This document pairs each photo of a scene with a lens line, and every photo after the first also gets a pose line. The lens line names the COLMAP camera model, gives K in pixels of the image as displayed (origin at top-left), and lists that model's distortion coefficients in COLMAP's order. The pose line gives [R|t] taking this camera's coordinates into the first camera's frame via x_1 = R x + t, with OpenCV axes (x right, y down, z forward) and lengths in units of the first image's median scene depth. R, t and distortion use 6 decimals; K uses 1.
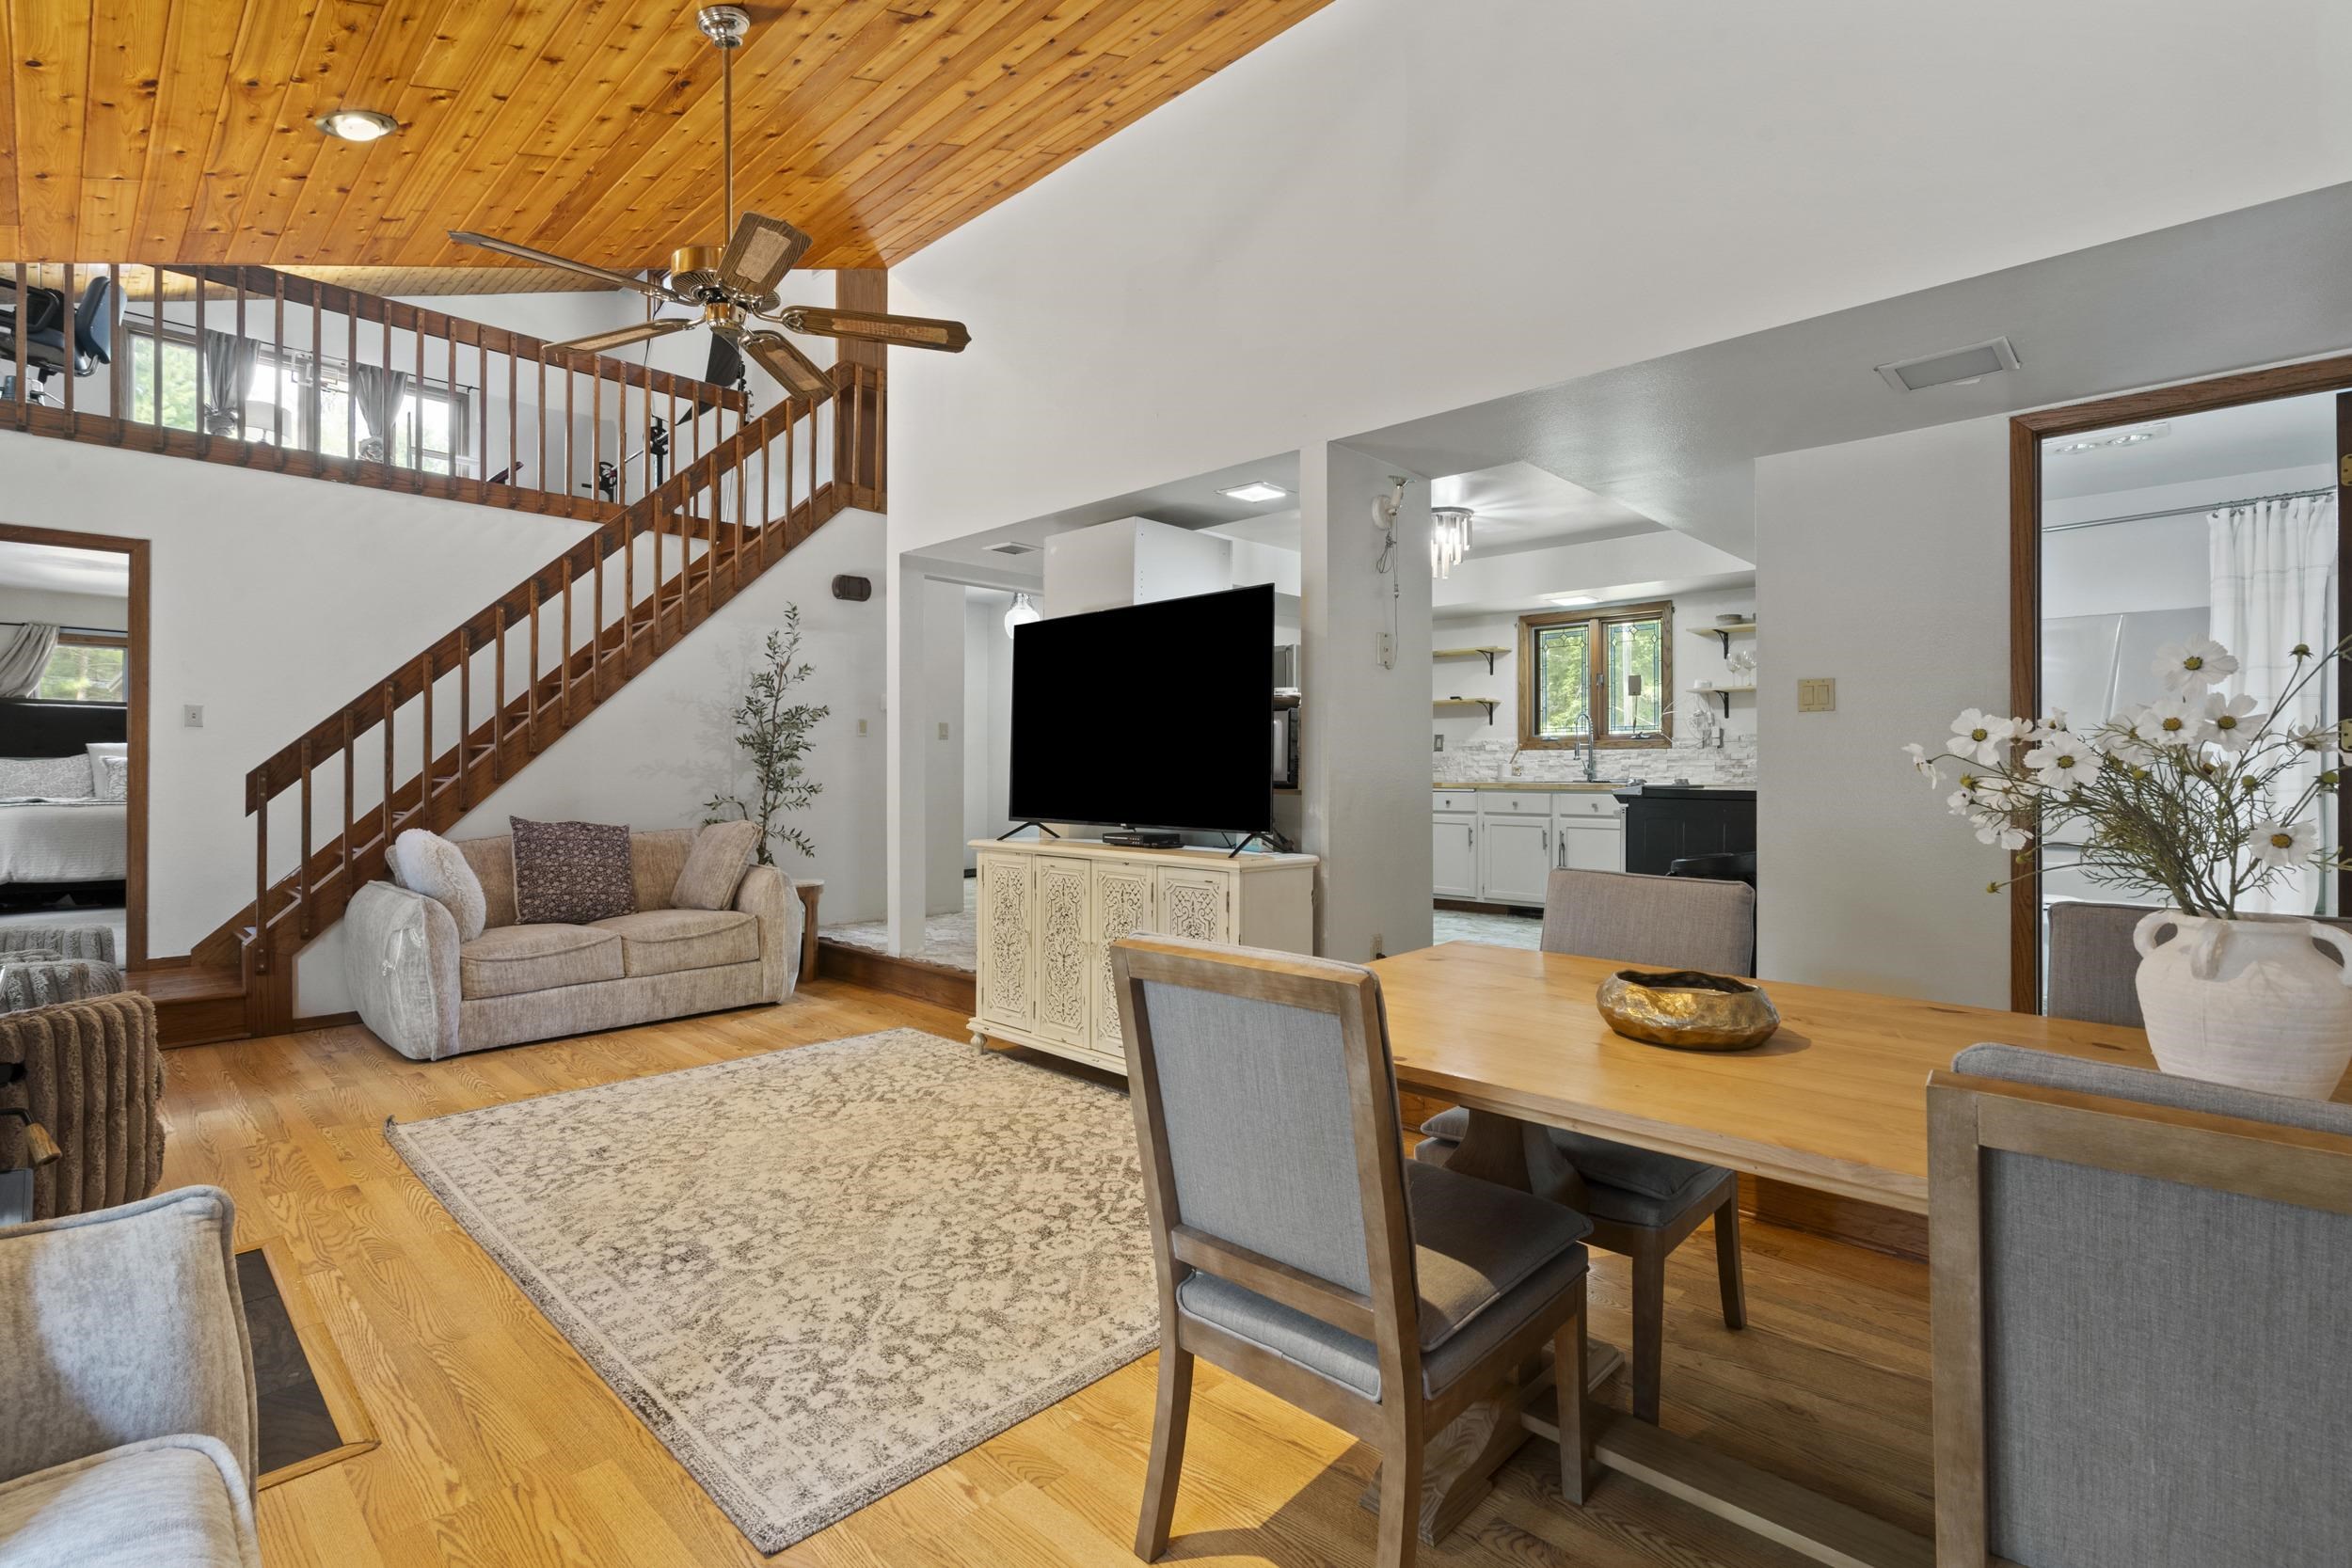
lens RADIAL K [[1077.0, 0, 1199.8], [0, 1077.0, 762.5], [0, 0, 1]] dist [-0.002778, 0.000029]
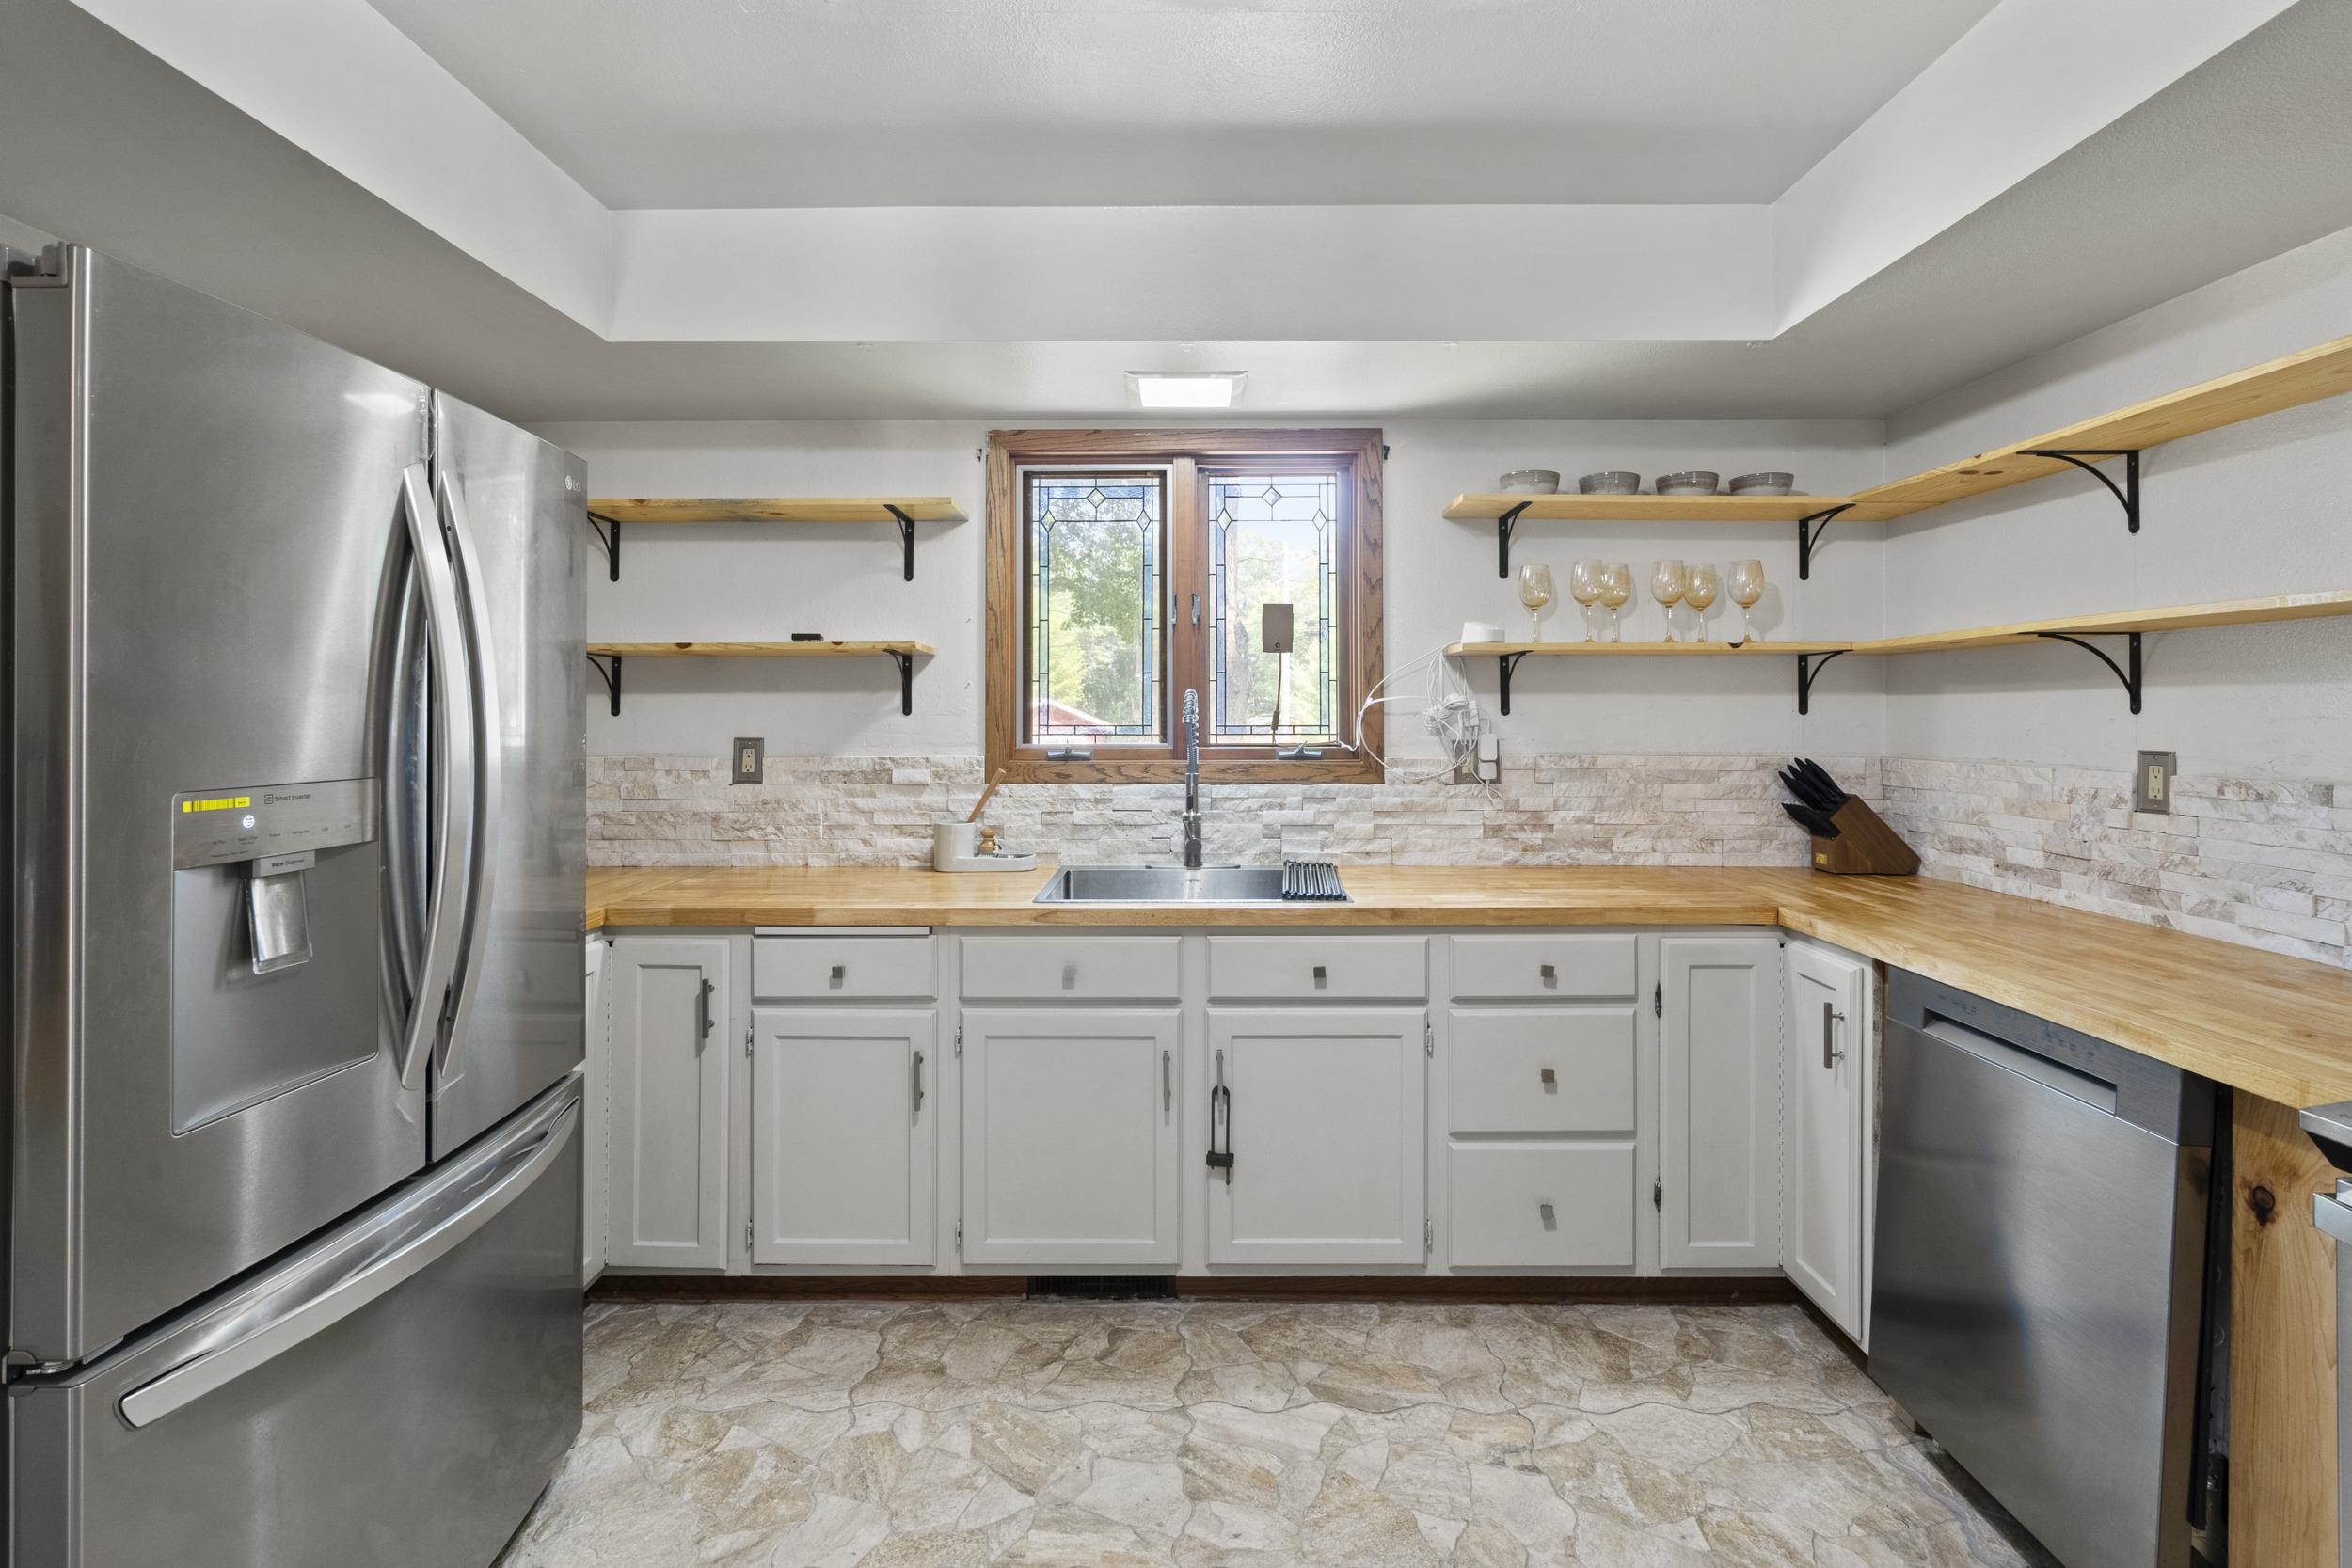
lens RADIAL K [[1097.7, 0, 1177.8], [0, 1097.7, 702.4], [0, 0, 1]] dist [-0.009994, 0.006405]
pose [[0.733858, 0.005743, 0.679278, 0.091124], [-0.003848, 0.999983, -0.004297, -0.042189], [-0.679292, 0.000540, 0.733868, 0.735746]]
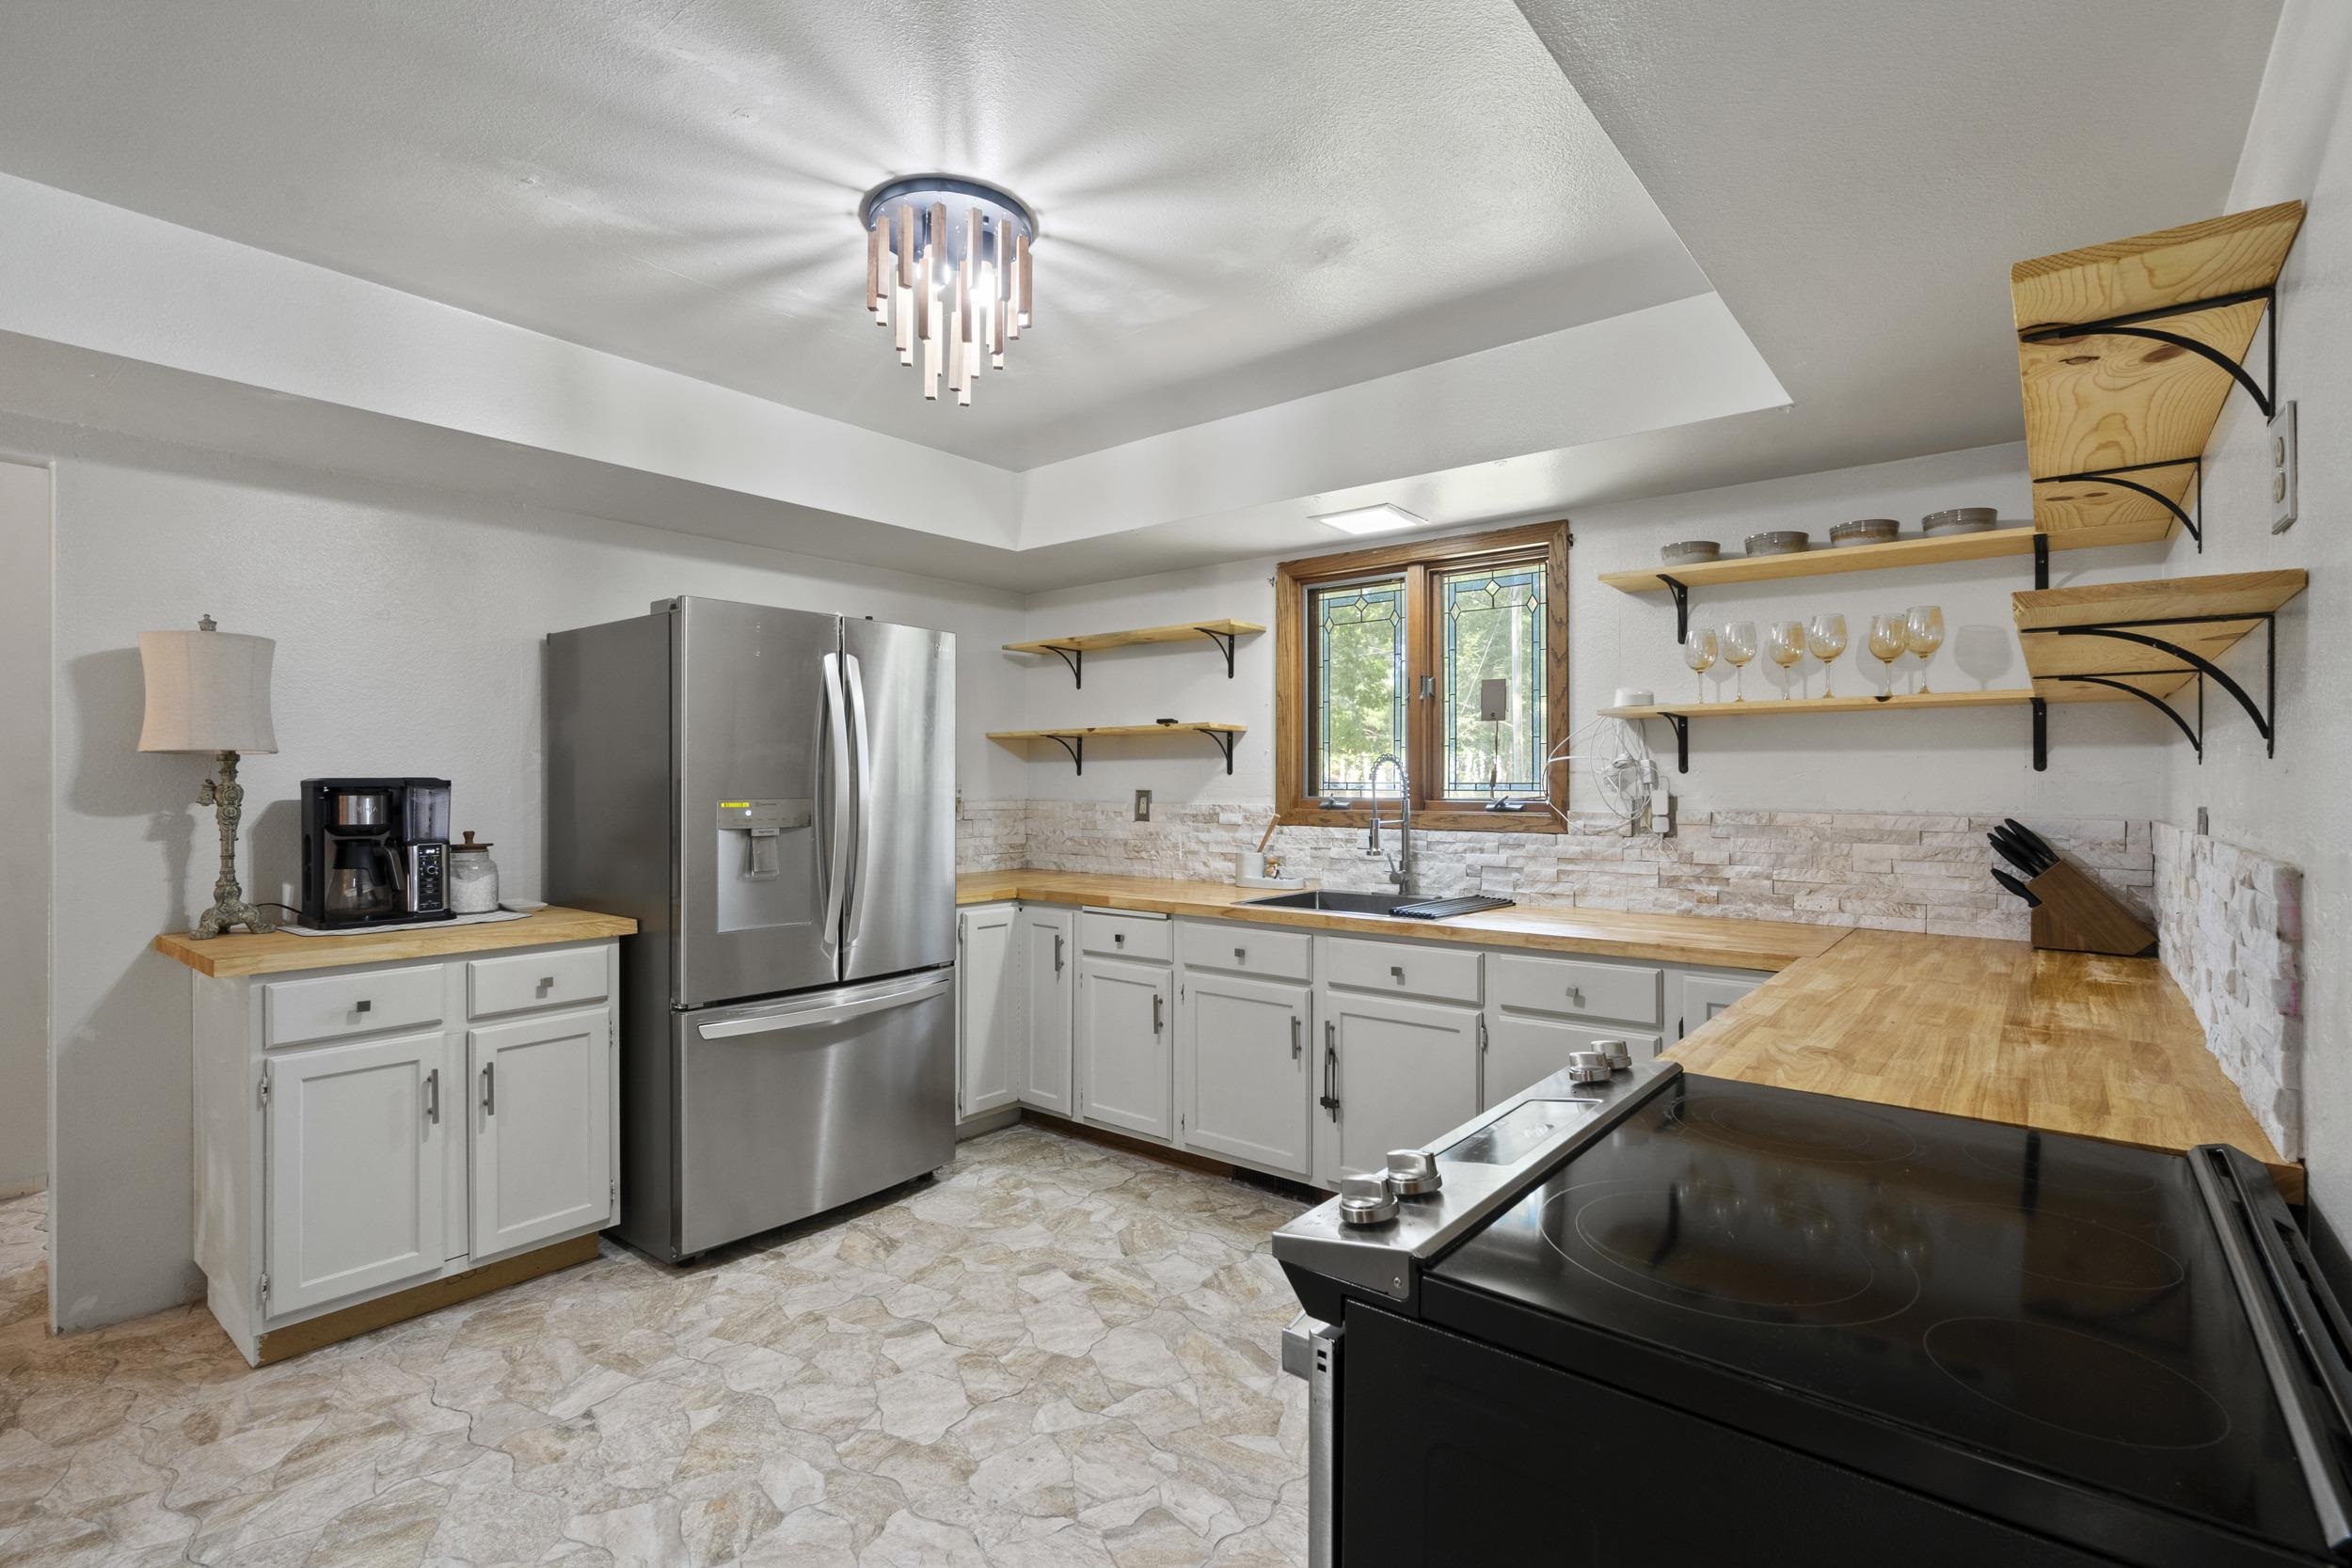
lens RADIAL K [[1082.5, 0, 1190.1], [0, 1082.5, 775.7], [0, 0, 1]] dist [-0.006118, 0.000348]
pose [[0.996985, 0.002239, 0.077567, 0.235526], [-0.002183, 0.999997, -0.000801, -0.037678], [-0.077569, 0.000630, 0.996987, 0.536560]]
